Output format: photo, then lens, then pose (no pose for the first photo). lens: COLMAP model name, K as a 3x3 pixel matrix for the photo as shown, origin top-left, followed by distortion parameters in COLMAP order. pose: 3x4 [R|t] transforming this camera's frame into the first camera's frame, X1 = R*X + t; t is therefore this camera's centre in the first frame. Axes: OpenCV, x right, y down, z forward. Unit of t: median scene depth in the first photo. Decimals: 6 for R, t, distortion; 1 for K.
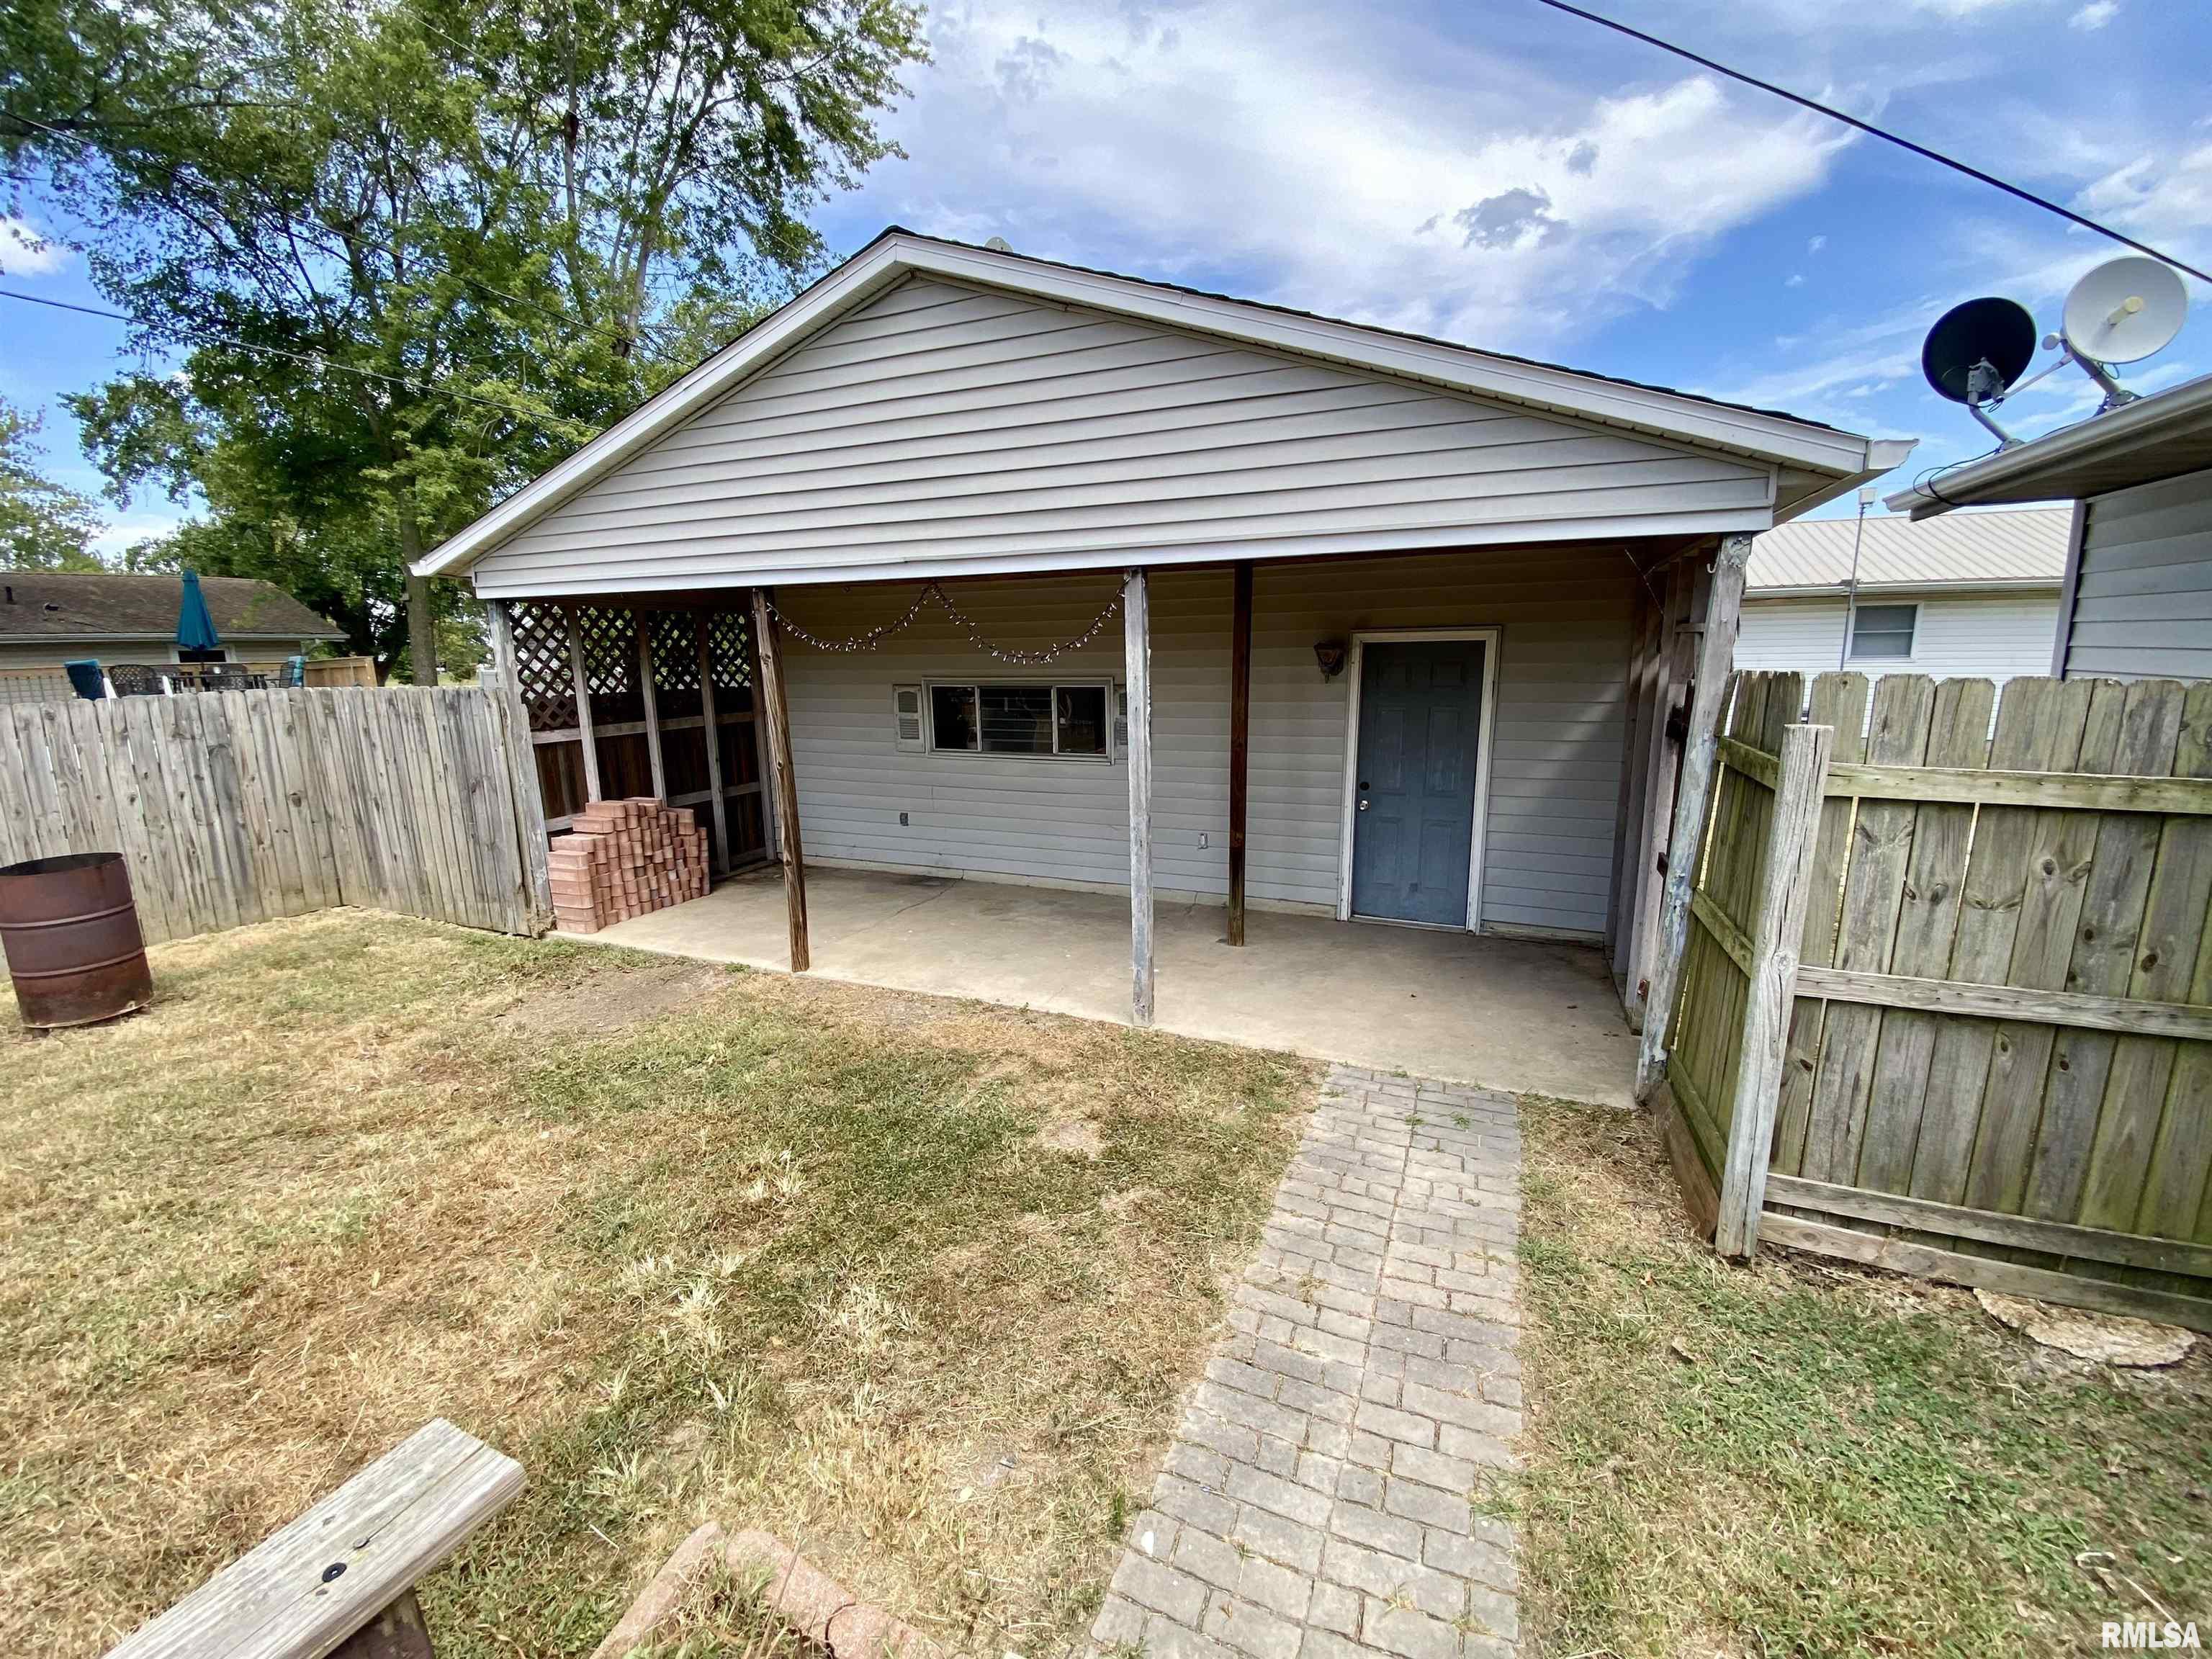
lens RADIAL K [[896.9, 0, 1101.5], [0, 896.9, 830.2], [0, 0, 1]] dist [0.057027, -0.041237]
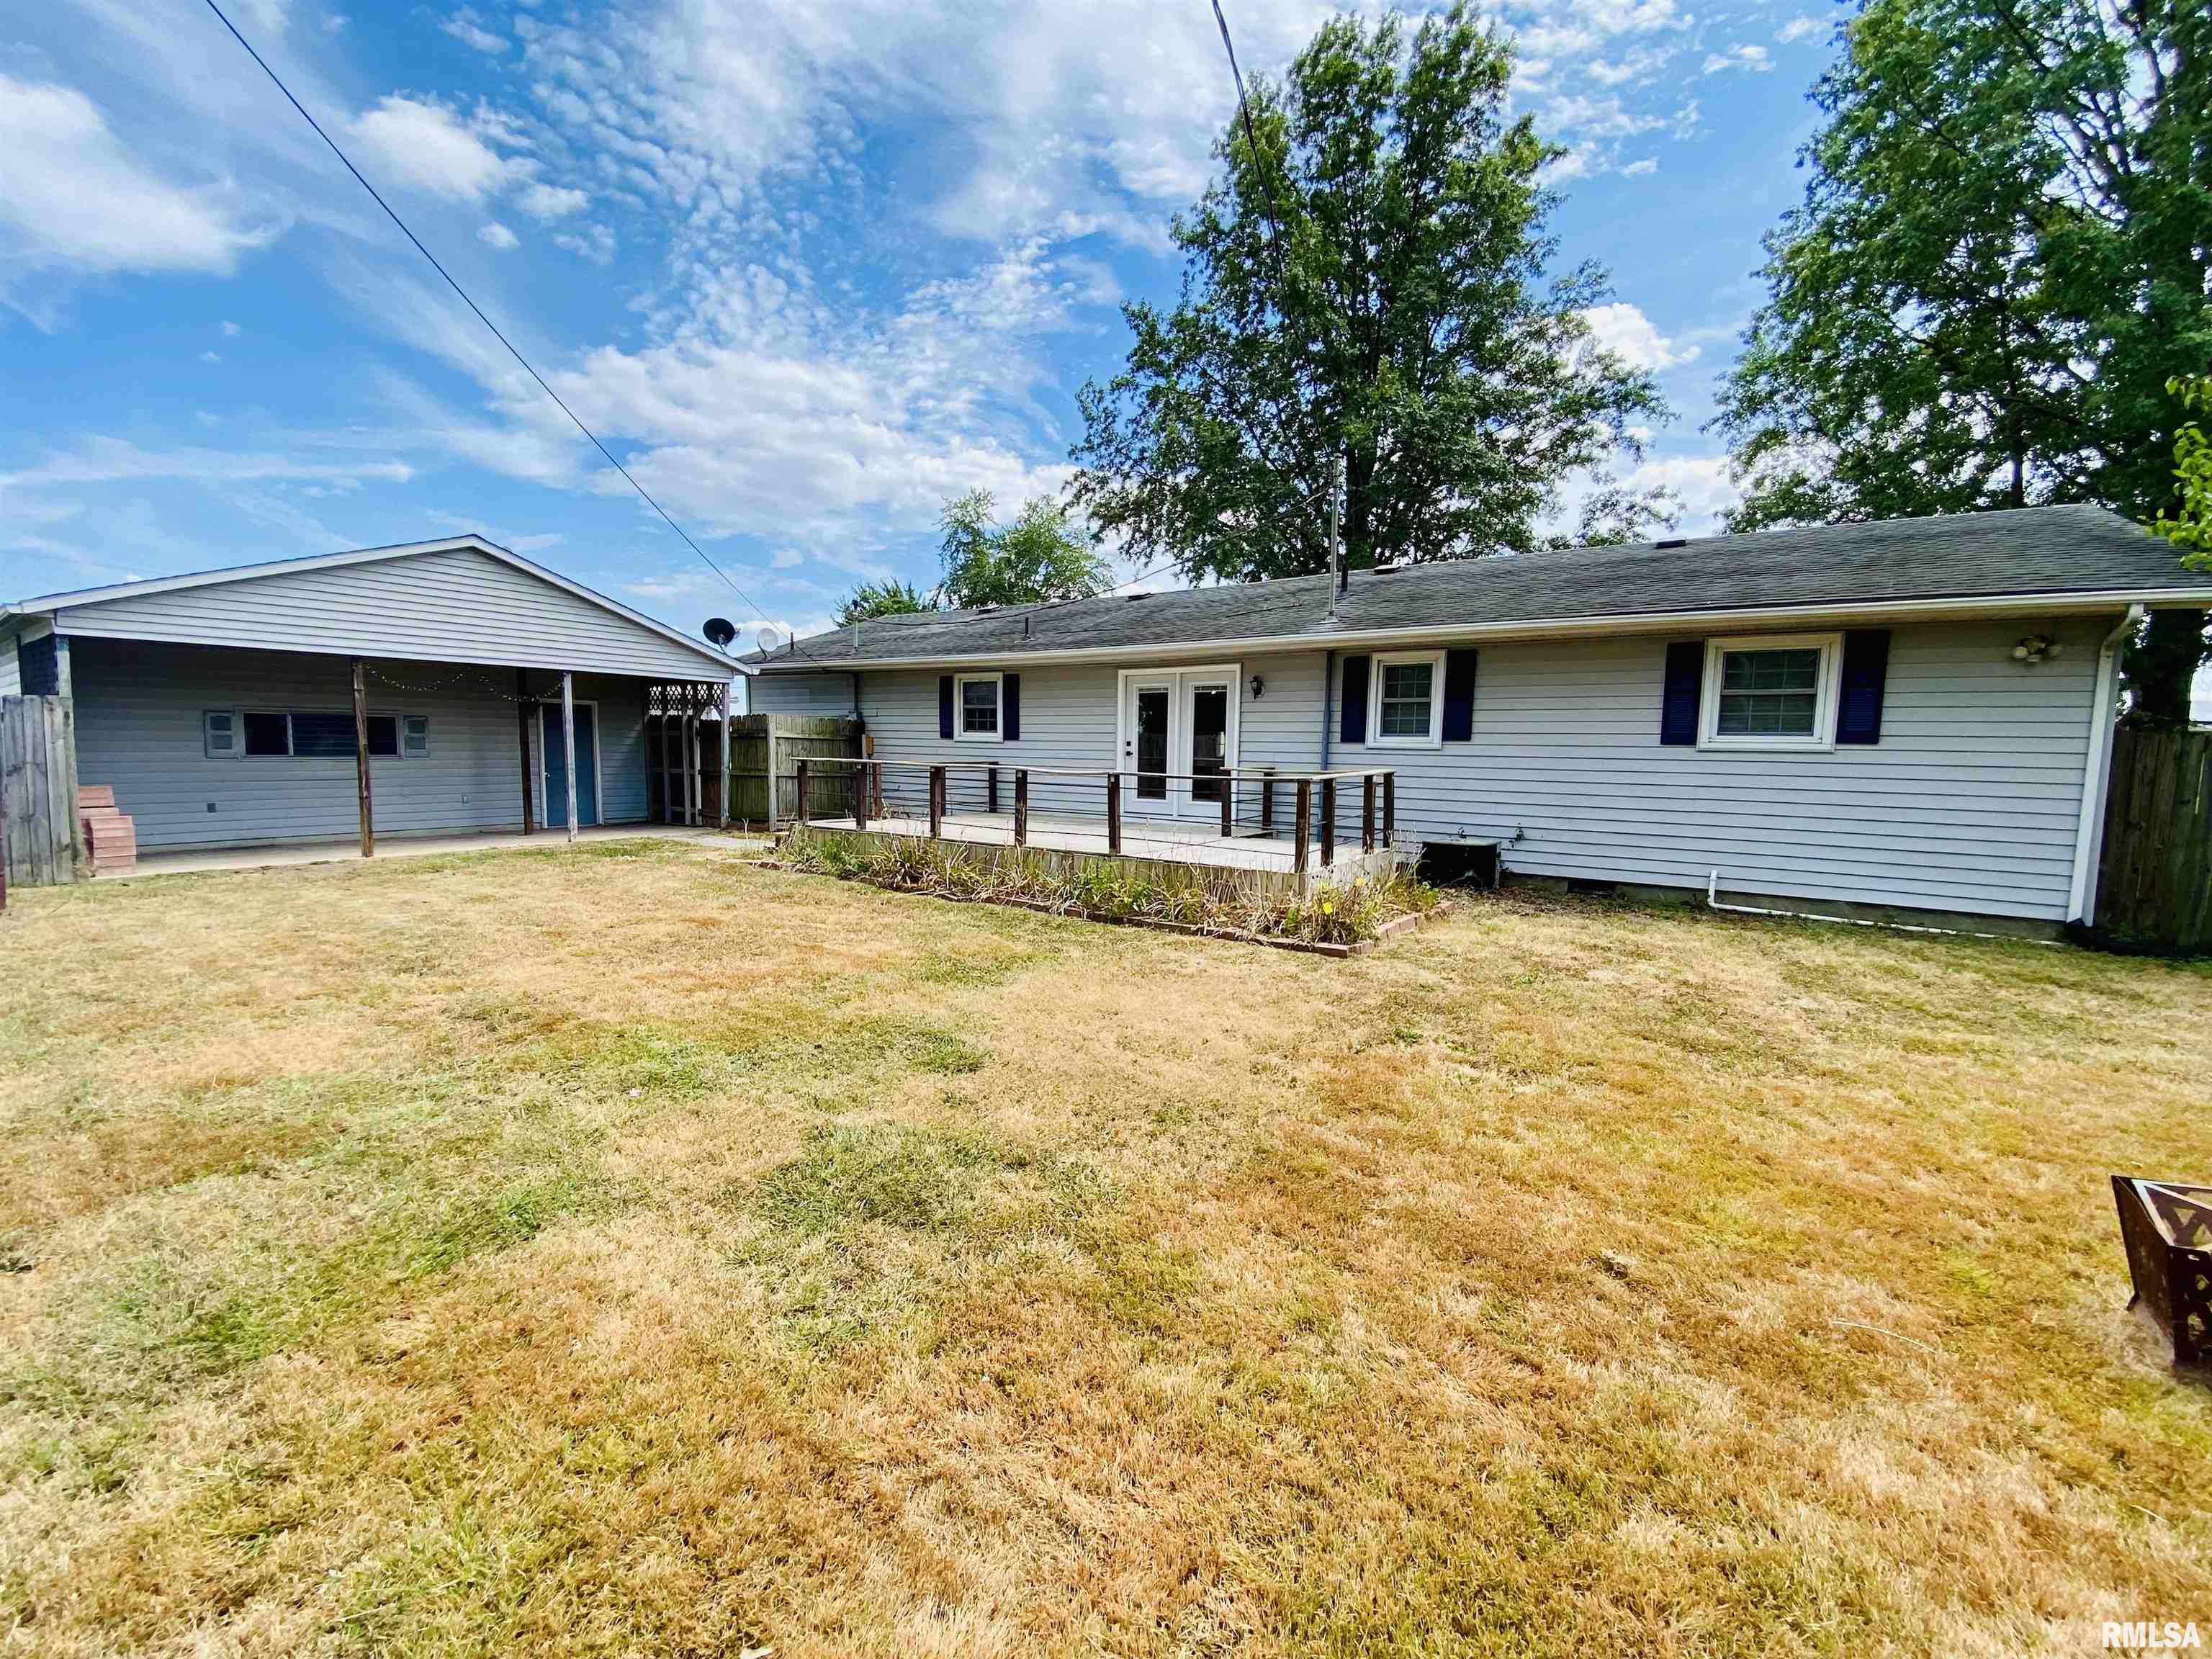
lens RADIAL K [[896.9, 0, 1101.5], [0, 896.9, 830.2], [0, 0, 1]] dist [0.057027, -0.041237]
pose [[0.187642, -0.076961, 0.979218, -1.438316], [0.171431, 0.984191, 0.044502, 0.208685], [-0.967162, 0.159518, 0.197869, -0.638235]]
